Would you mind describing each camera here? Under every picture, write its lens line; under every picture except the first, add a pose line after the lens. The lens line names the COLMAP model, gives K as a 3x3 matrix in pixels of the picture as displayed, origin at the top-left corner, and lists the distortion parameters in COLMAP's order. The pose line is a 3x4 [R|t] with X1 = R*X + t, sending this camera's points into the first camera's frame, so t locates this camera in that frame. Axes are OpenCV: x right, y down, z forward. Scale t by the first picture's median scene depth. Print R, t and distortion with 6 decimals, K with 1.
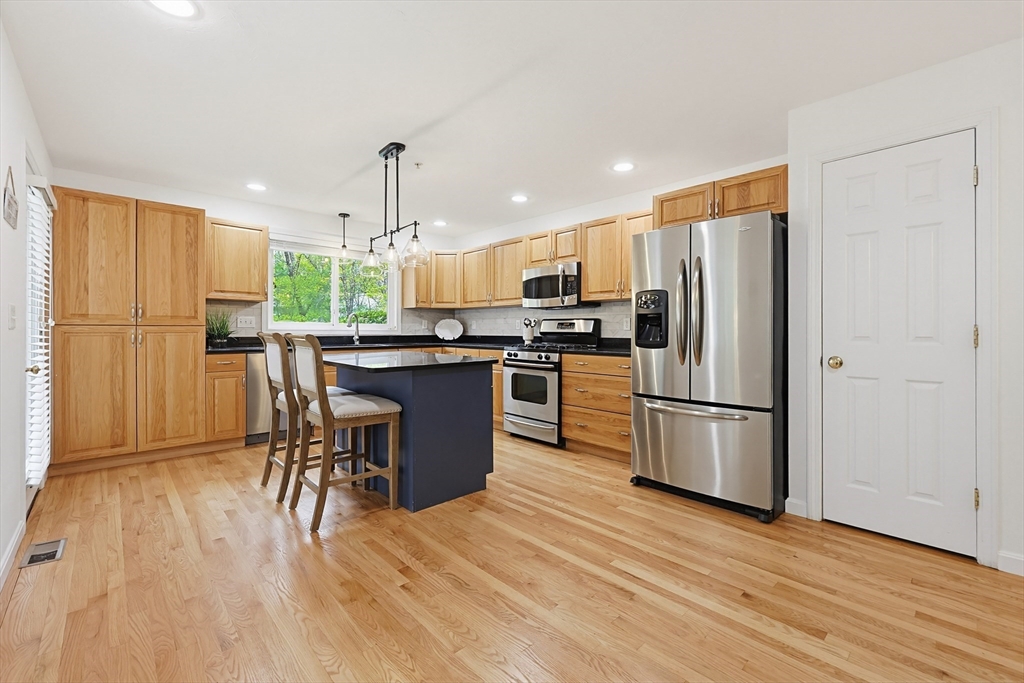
lens RADIAL K [[444.1, 0, 513.8], [0, 444.1, 337.3], [0, 0, 1]] dist [-0.000286, 0.000176]
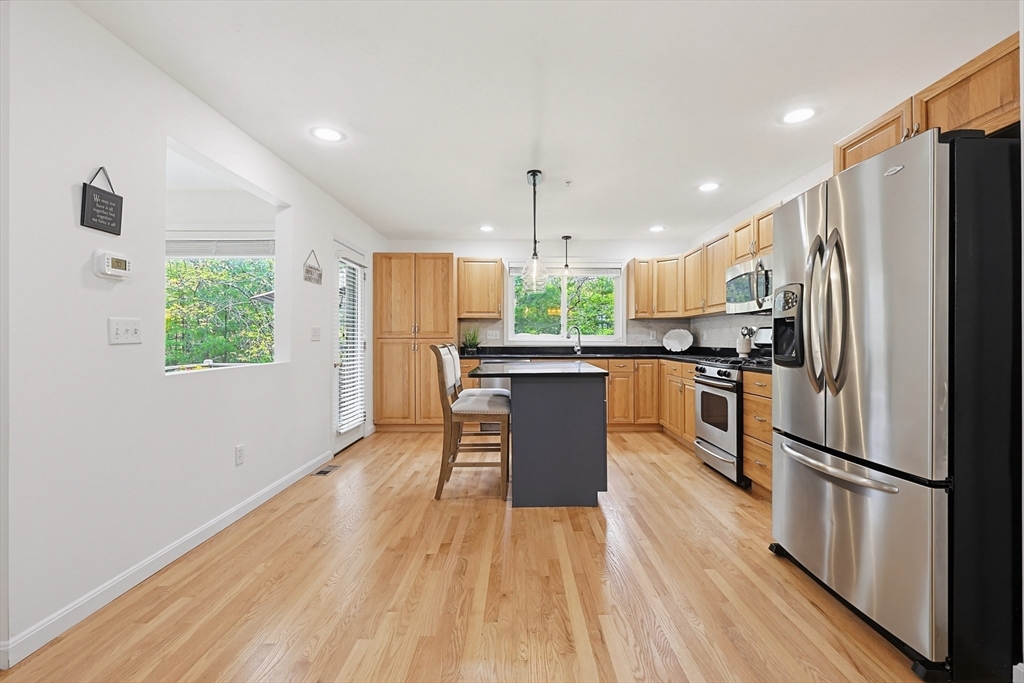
lens RADIAL K [[439.3, 0, 510.6], [0, 439.3, 347.6], [0, 0, 1]] dist [-0.001372, 0.000067]
pose [[0.724289, 0.009218, -0.689435, 0.349541], [-0.009933, 0.999946, 0.002935, -0.002624], [0.689425, 0.004722, 0.724342, 0.140626]]
